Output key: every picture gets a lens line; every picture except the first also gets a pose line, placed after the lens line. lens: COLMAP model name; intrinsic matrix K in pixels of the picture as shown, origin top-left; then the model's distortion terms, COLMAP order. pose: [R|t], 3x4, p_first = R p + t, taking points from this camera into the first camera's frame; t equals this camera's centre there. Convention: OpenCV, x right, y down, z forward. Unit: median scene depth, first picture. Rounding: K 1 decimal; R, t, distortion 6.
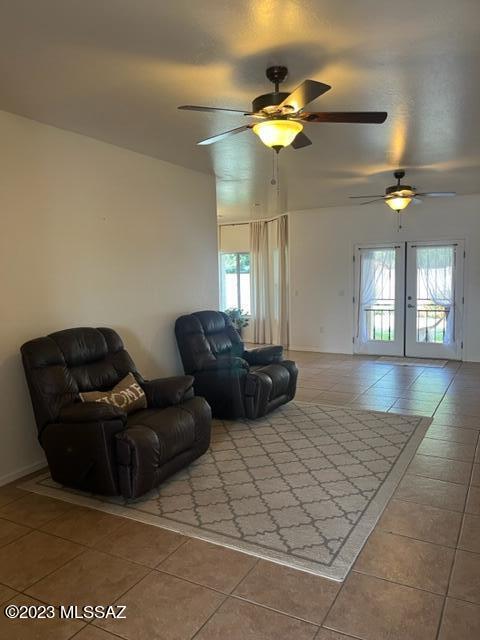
lens RADIAL K [[489.0, 0, 239.7], [0, 489.0, 319.0], [0, 0, 1]] dist [0.054727, -0.085714]
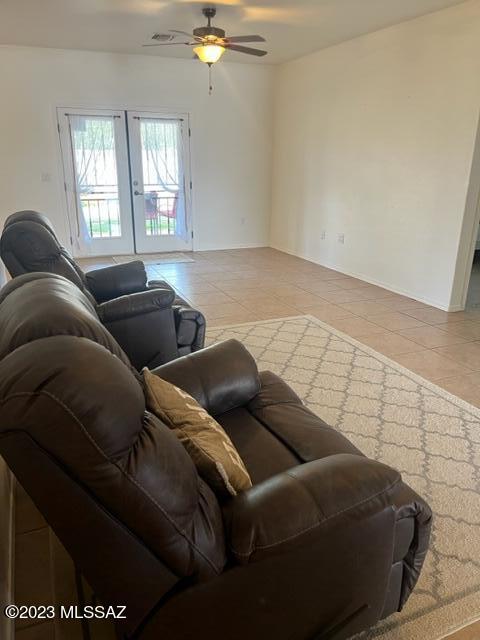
lens RADIAL K [[489.0, 0, 240.0], [0, 489.0, 320.9], [0, 0, 1]] dist [0.054727, -0.085714]
pose [[0.601471, -0.224543, 0.766689, -0.247848], [0.051679, 0.968614, 0.243138, -0.010066], [-0.797221, -0.106619, 0.594198, 0.336715]]
